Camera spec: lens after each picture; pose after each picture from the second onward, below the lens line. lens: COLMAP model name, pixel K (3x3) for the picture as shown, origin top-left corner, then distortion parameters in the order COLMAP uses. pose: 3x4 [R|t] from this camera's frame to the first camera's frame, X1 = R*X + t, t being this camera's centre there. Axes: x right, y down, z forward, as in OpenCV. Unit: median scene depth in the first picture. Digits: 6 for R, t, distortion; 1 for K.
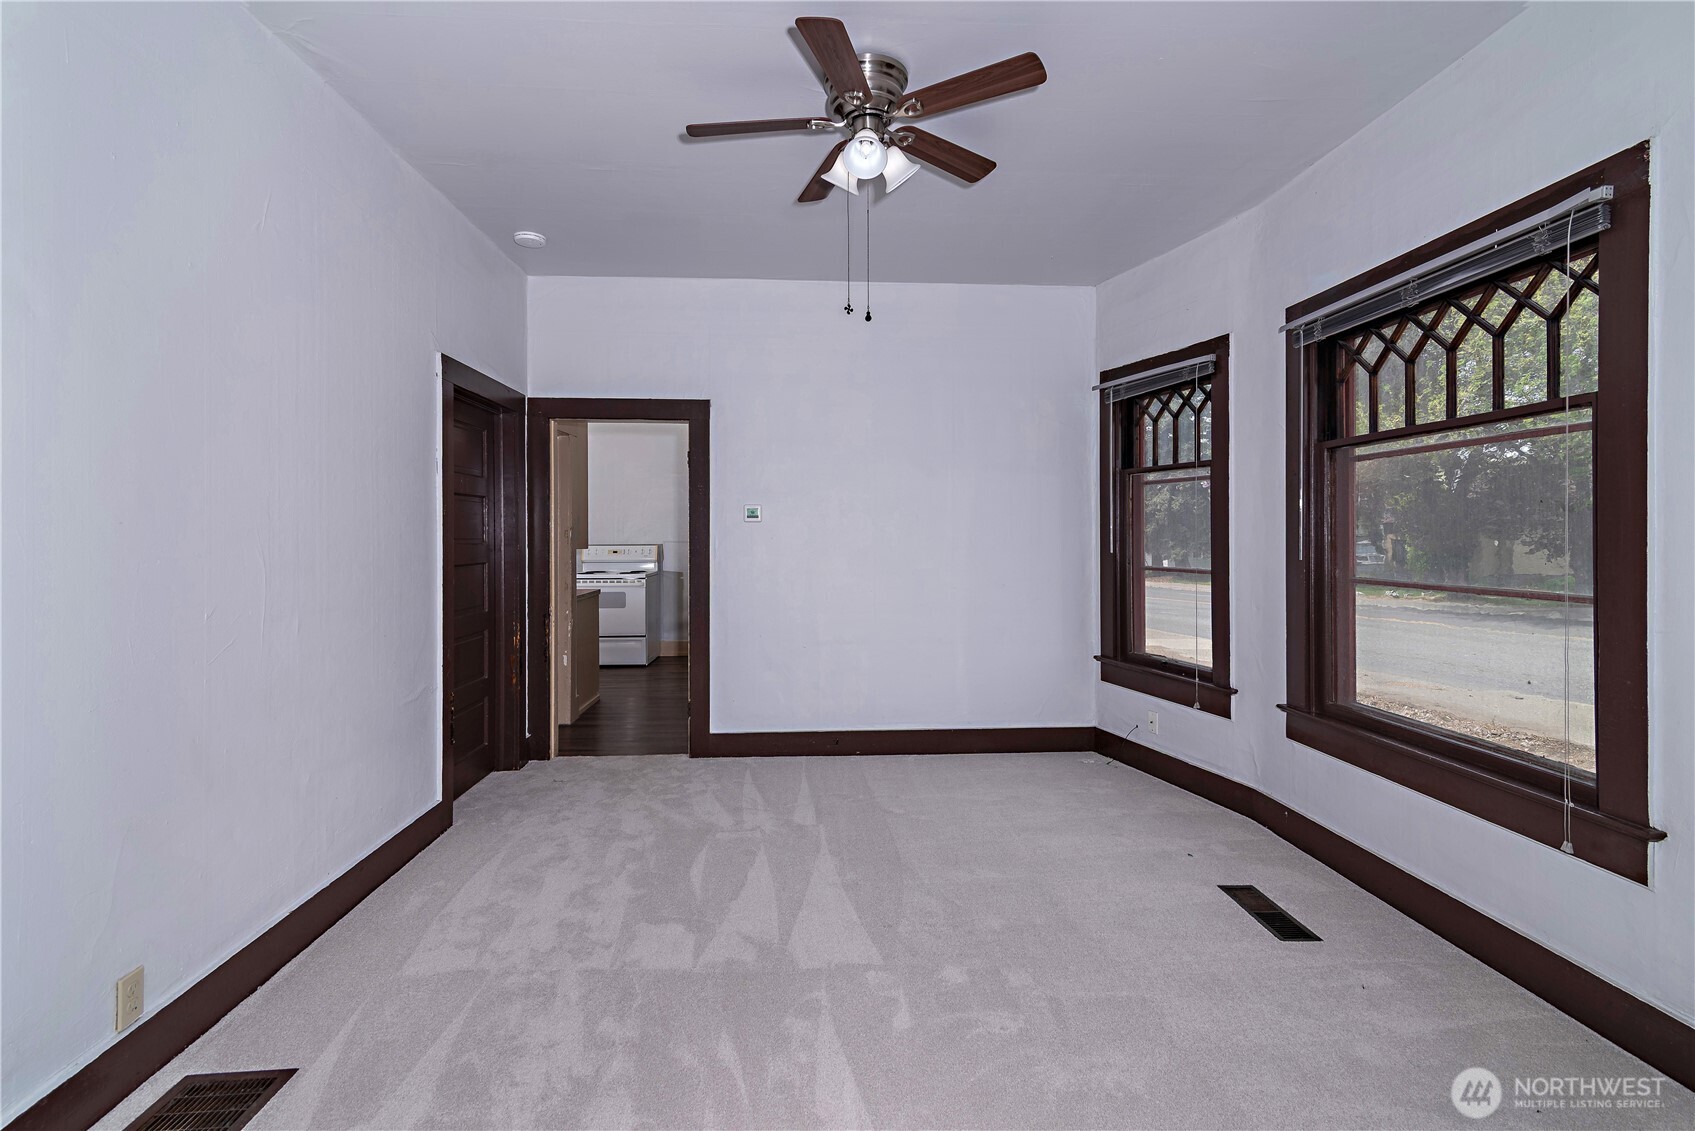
lens RADIAL K [[774.3, 0, 933.8], [0, 774.3, 544.3], [0, 0, 1]] dist [0.012661, -0.000463]
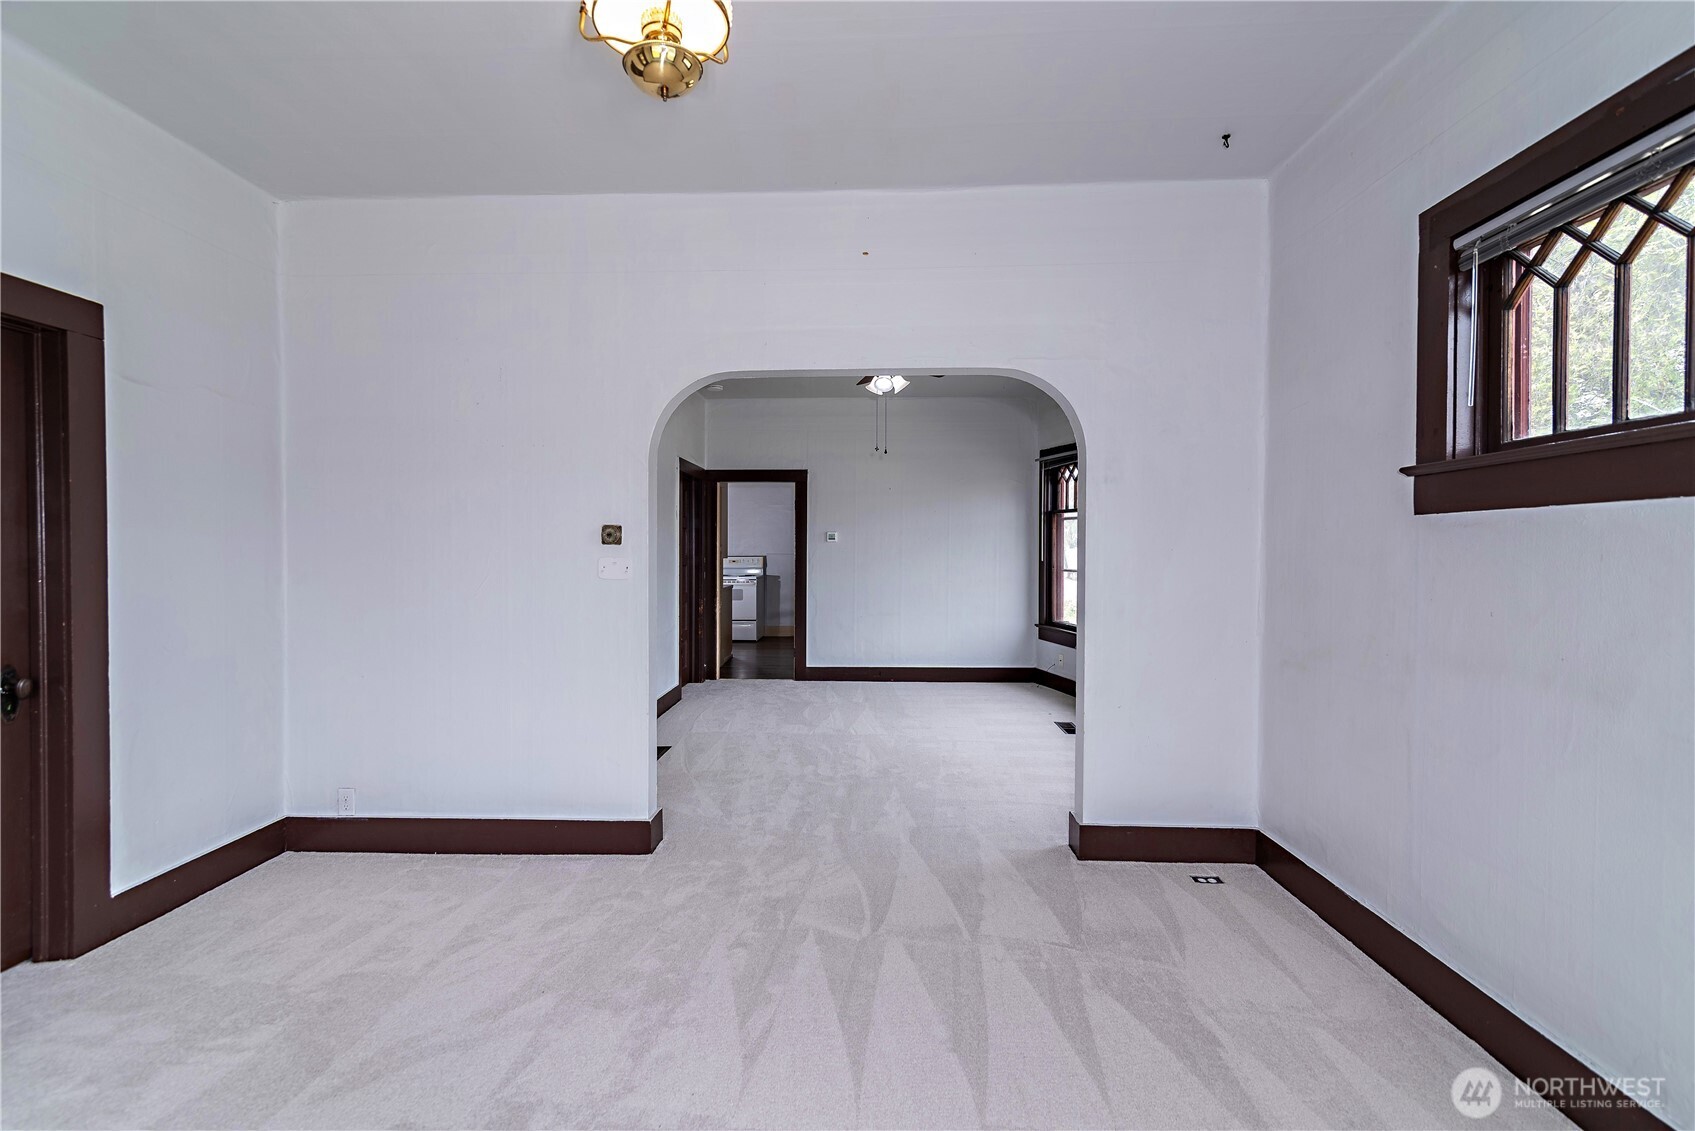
lens RADIAL K [[774.3, 0, 844.3], [0, 774.3, 561.4], [0, 0, 1]] dist [0.012661, -0.000463]
pose [[0.978788, 0.005850, -0.204794, 0.136899], [-0.004934, 0.999975, 0.004984, 0.004980], [0.204818, -0.003867, 0.978793, -0.637166]]
